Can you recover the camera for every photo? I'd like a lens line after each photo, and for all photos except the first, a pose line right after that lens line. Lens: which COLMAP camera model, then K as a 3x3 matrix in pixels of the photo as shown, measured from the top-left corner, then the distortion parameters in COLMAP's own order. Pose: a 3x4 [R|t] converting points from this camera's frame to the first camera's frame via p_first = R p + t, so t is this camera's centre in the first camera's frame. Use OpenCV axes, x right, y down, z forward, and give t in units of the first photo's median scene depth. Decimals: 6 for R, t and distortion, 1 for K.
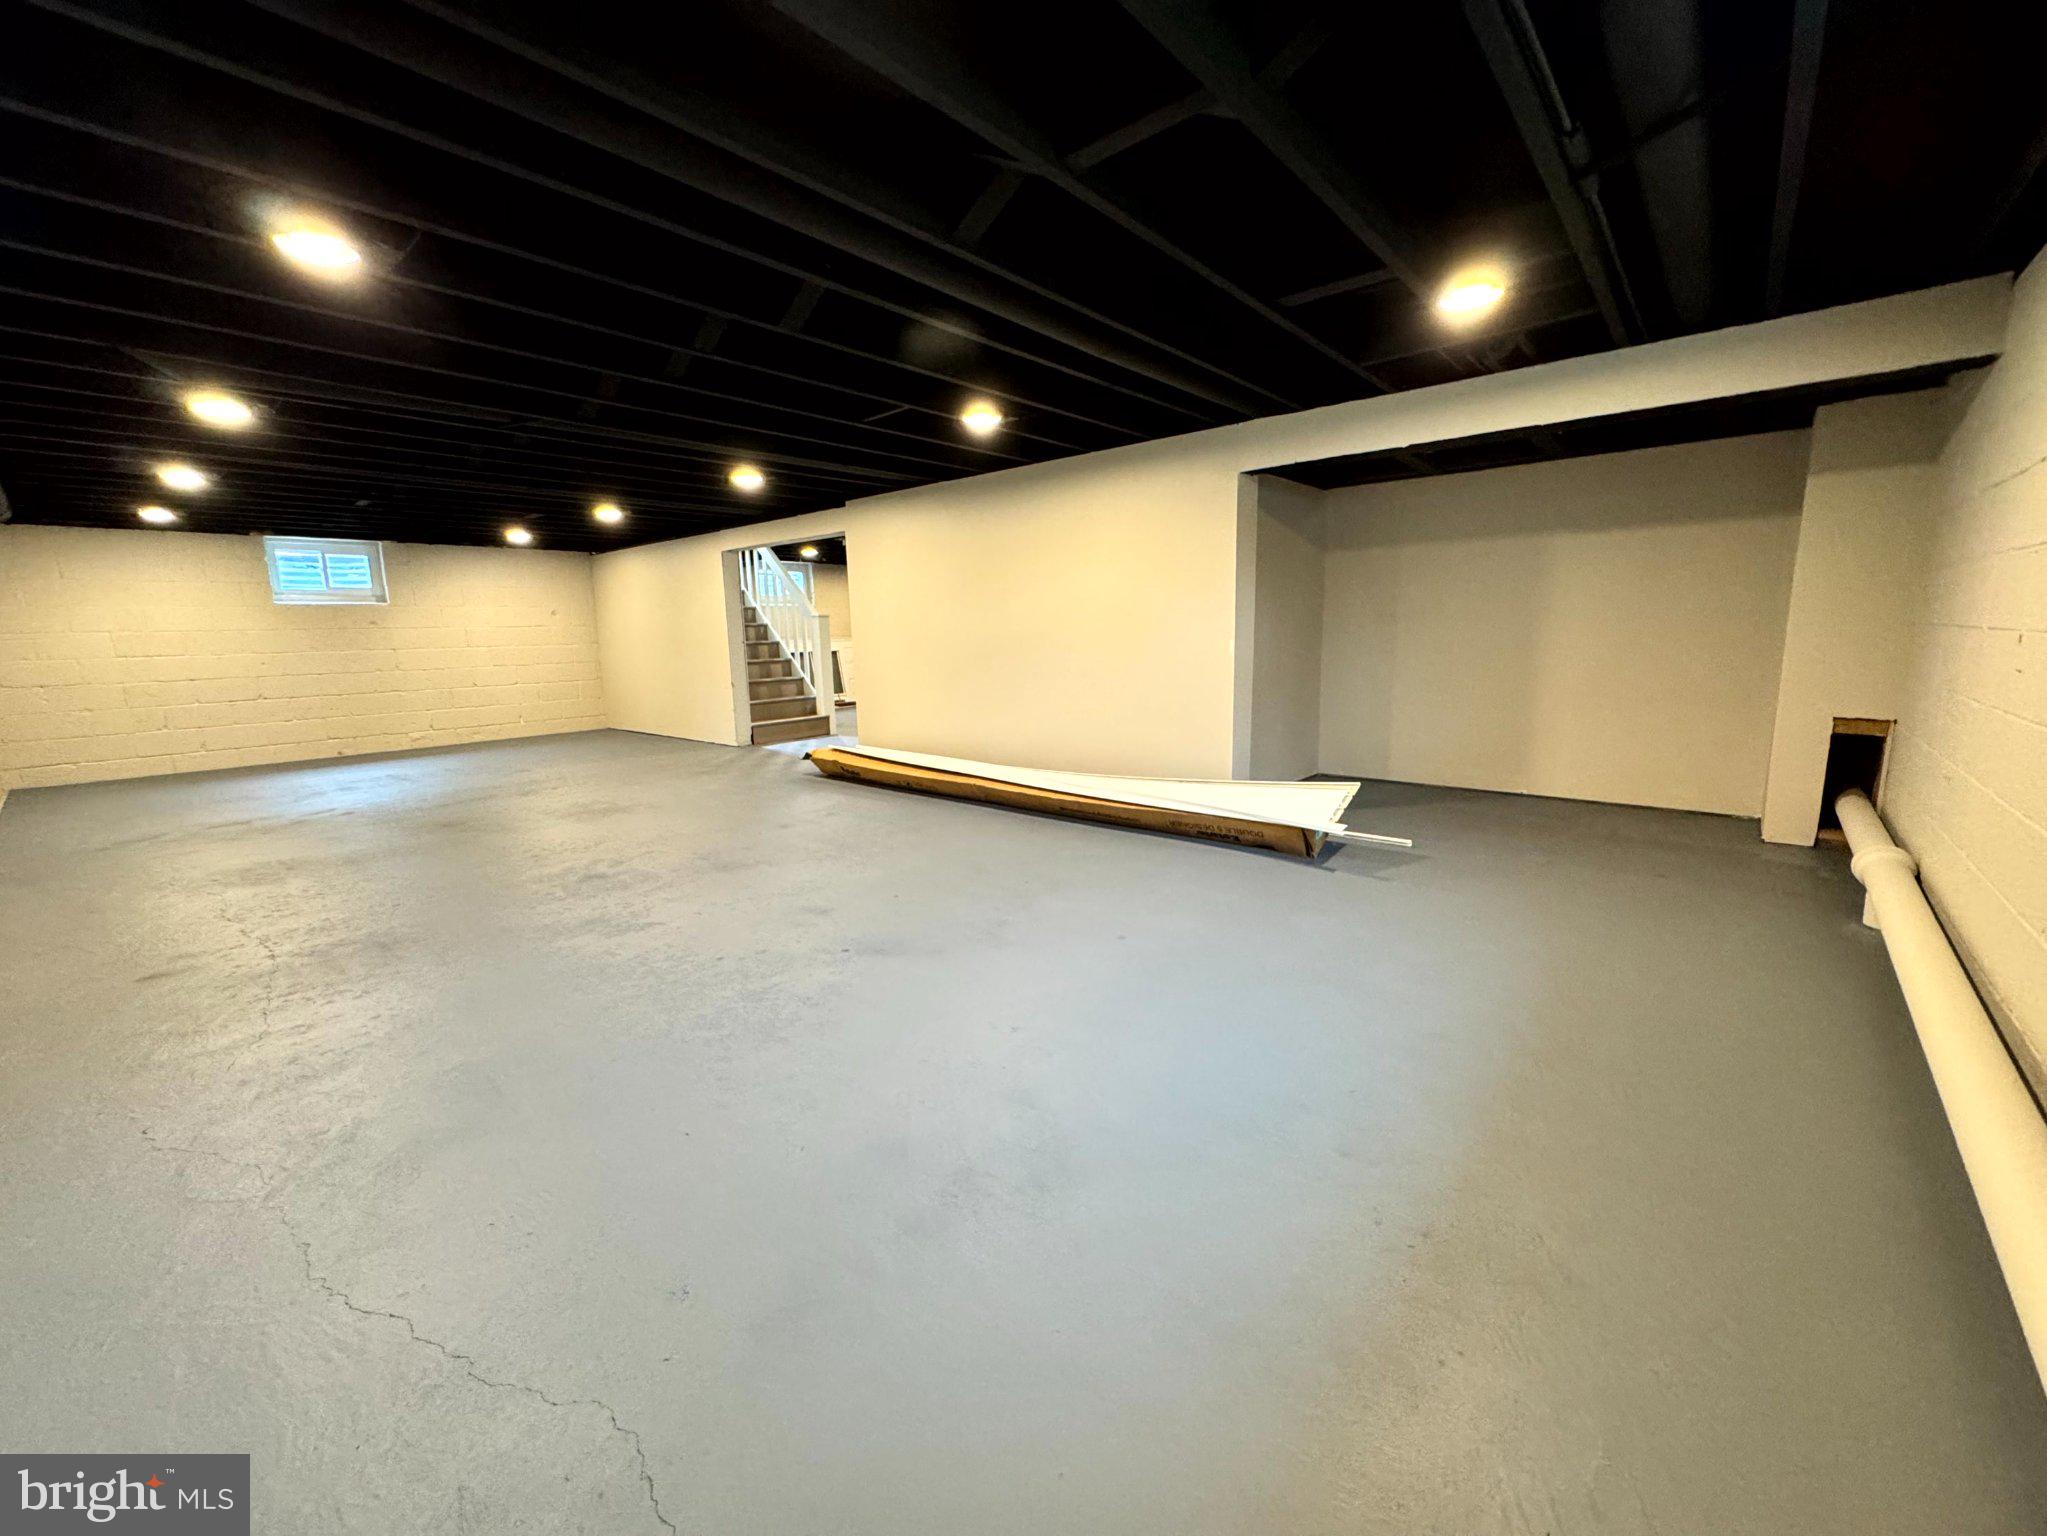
lens RADIAL K [[805.7, 0, 1014.8], [0, 805.7, 777.3], [0, 0, 1]] dist [-0.000003, 0.000239]
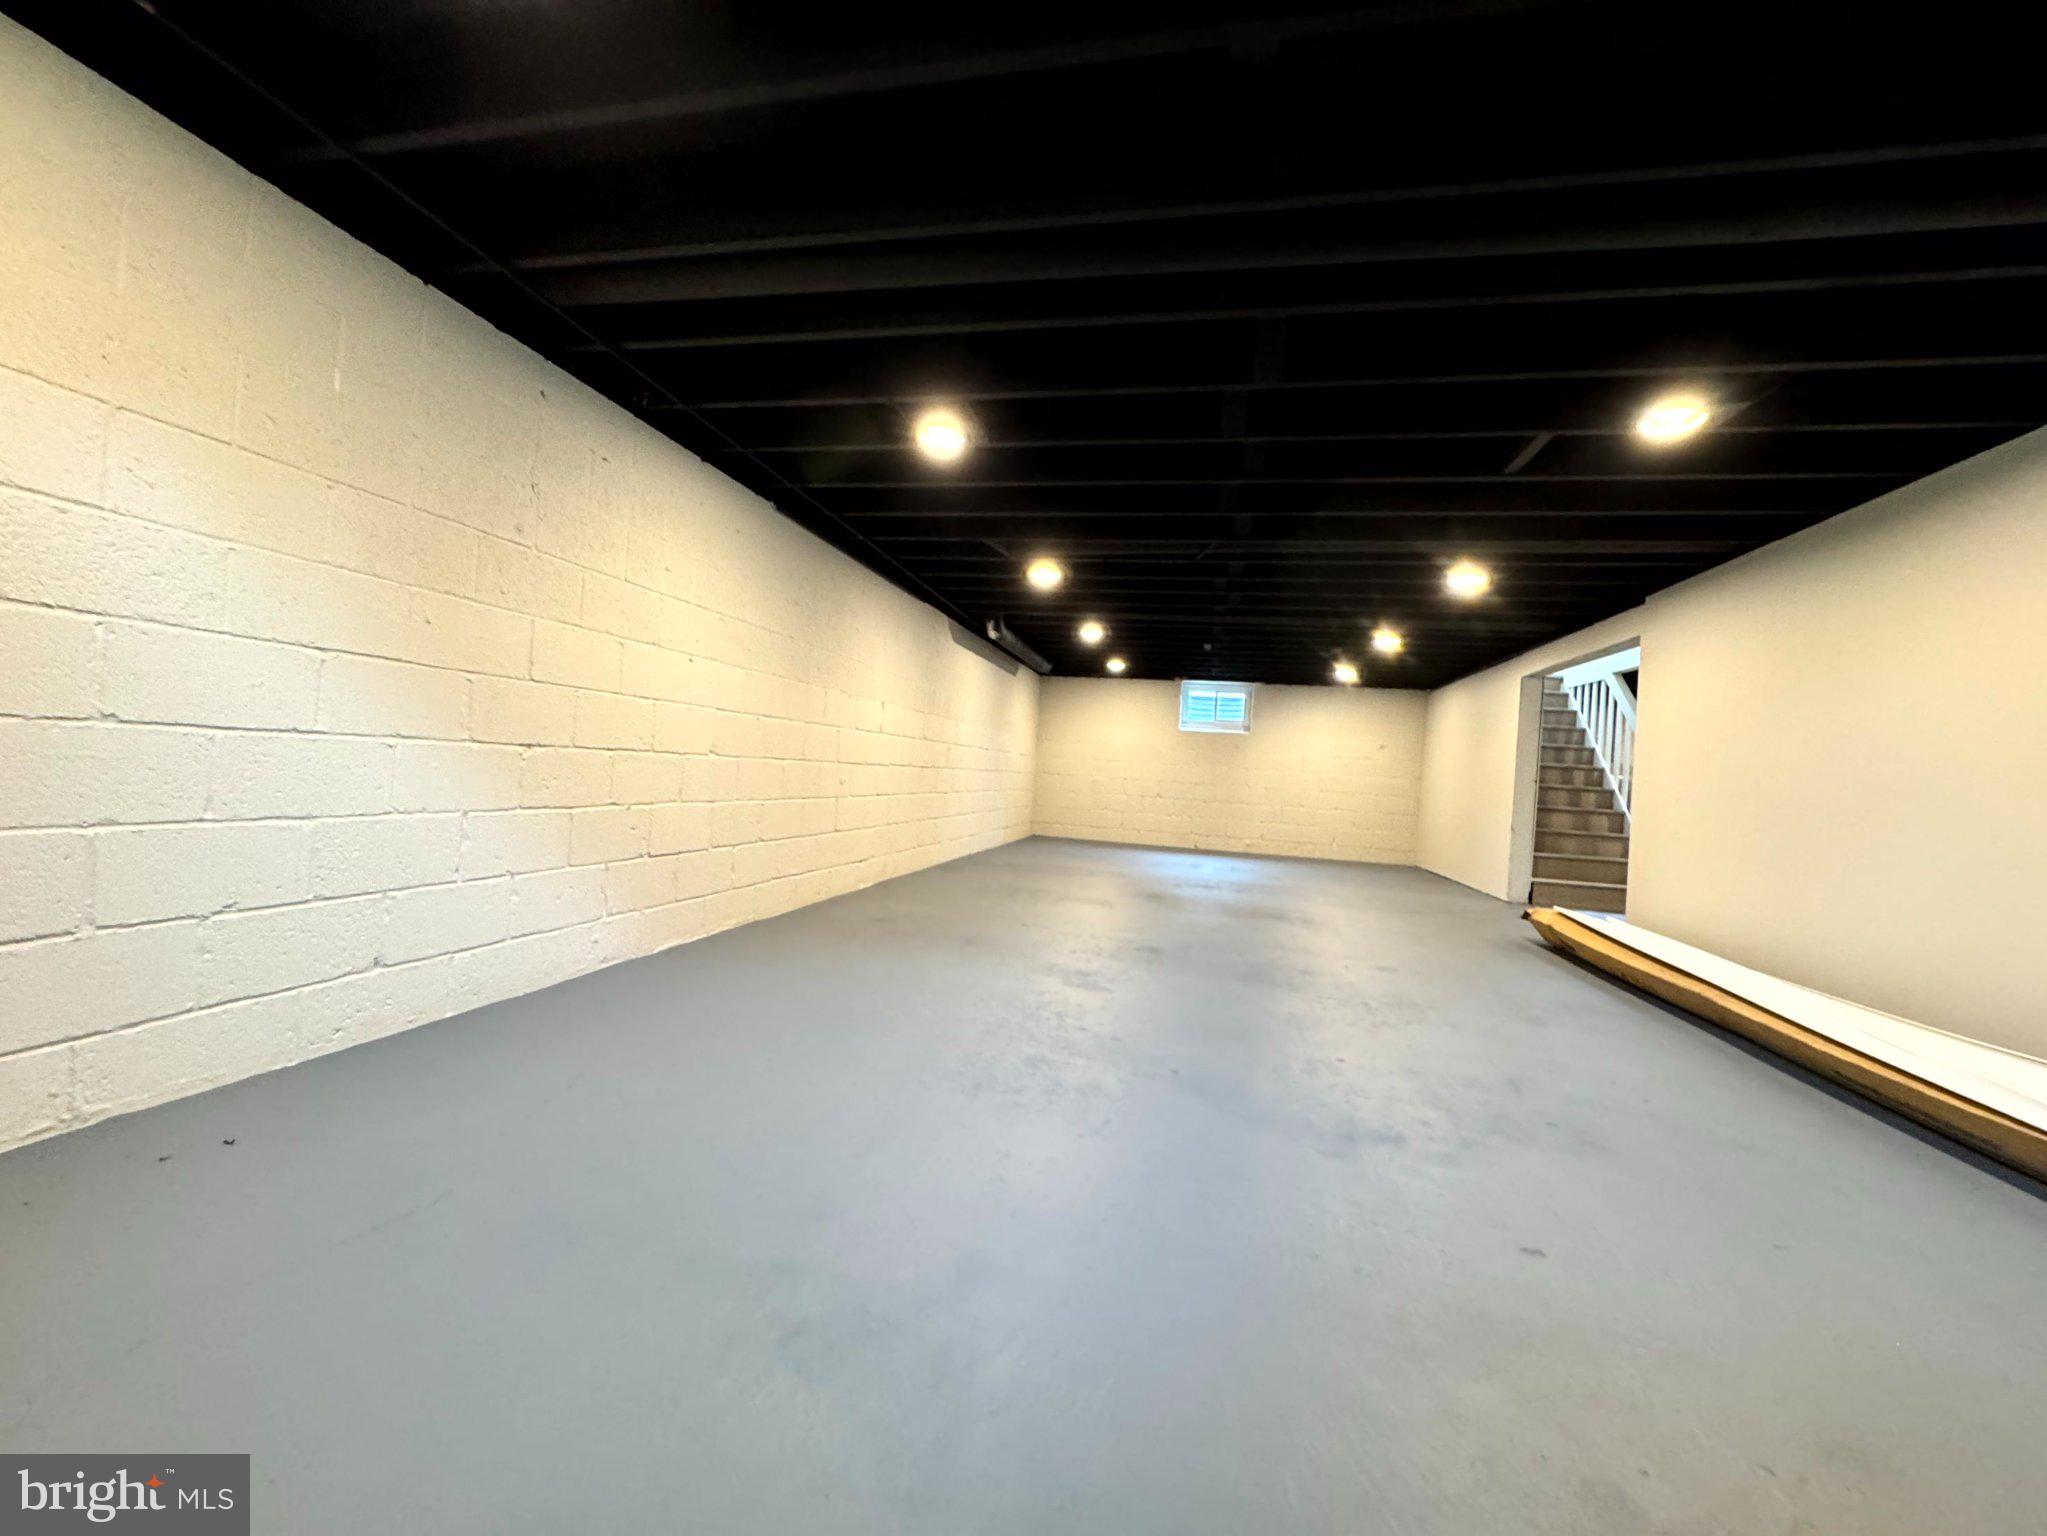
lens RADIAL K [[810.7, 0, 1023.5], [0, 810.7, 768.0], [0, 0, 1]] dist [-0.009863, 0.002589]
pose [[0.478583, 0.053003, -0.876441, 0.179965], [-0.235553, 0.969337, -0.070003, 0.004832], [0.845856, 0.239951, 0.476394, 0.178072]]
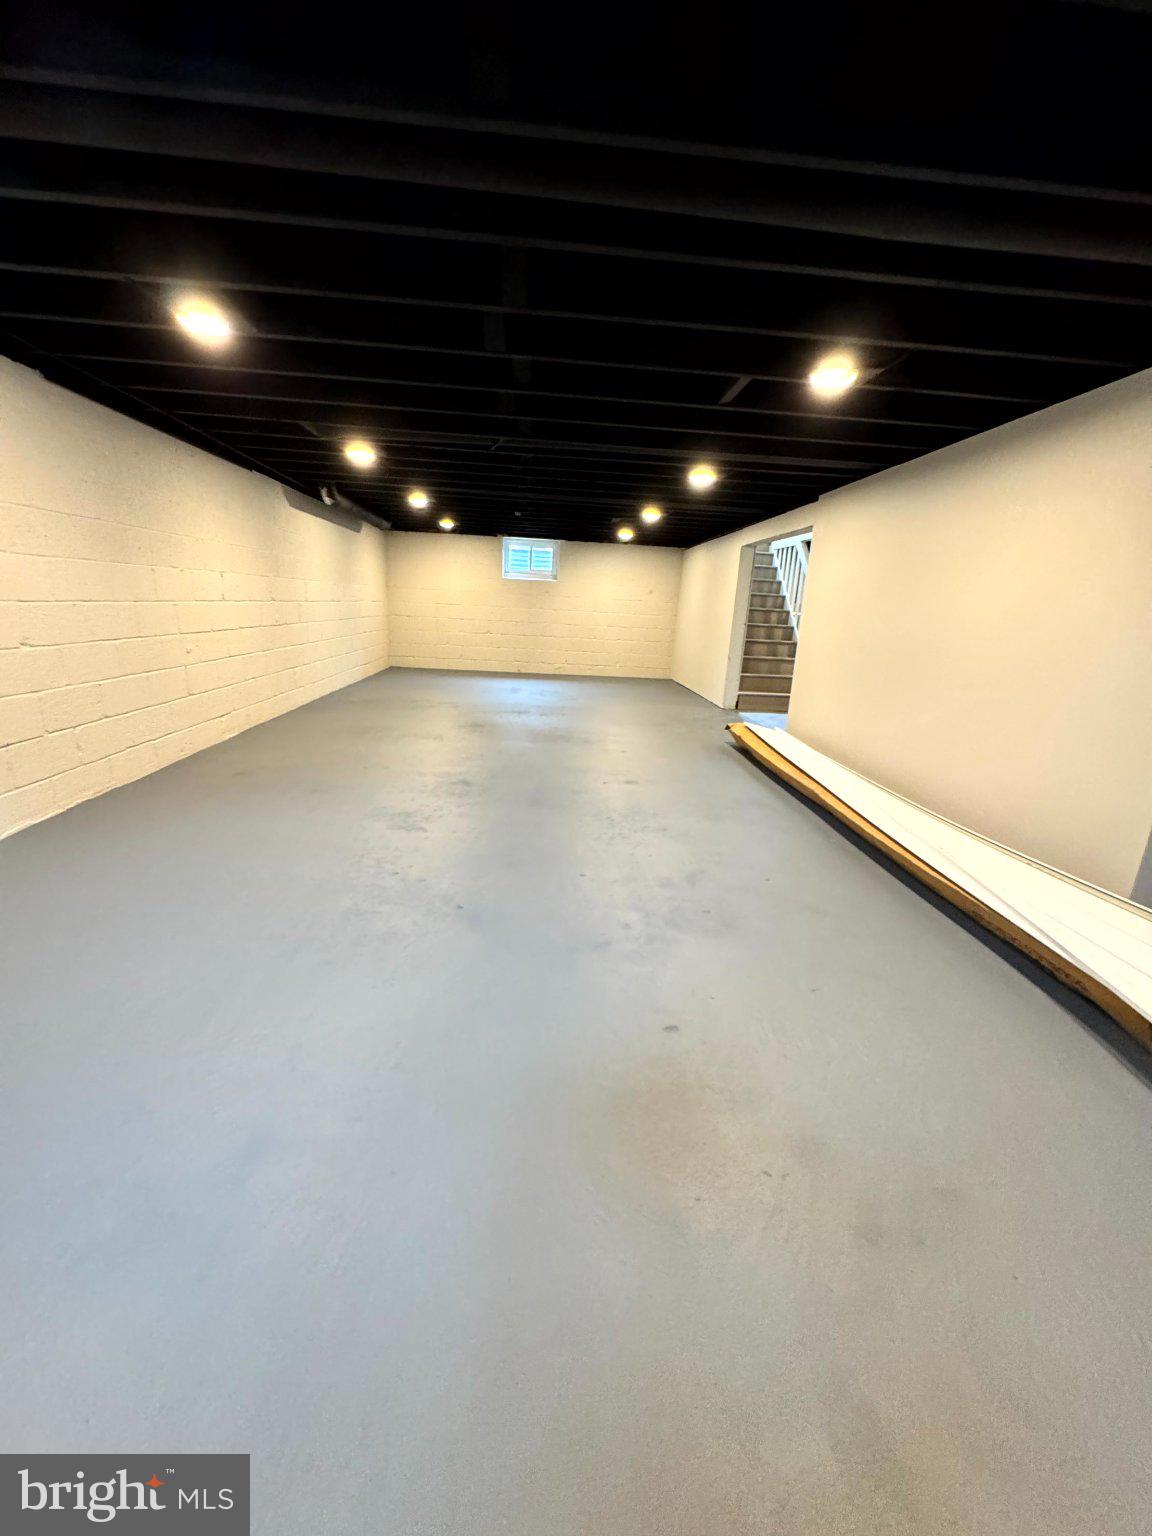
lens RADIAL K [[608.3, 0, 576.0], [0, 608.3, 768.0], [0, 0, 1]] dist [-0.009863, 0.002589]
pose [[0.703197, 0.242792, -0.668256, 0.175577], [-0.197010, 0.969623, 0.144975, -0.051473], [0.683155, 0.029707, 0.729669, 0.218152]]
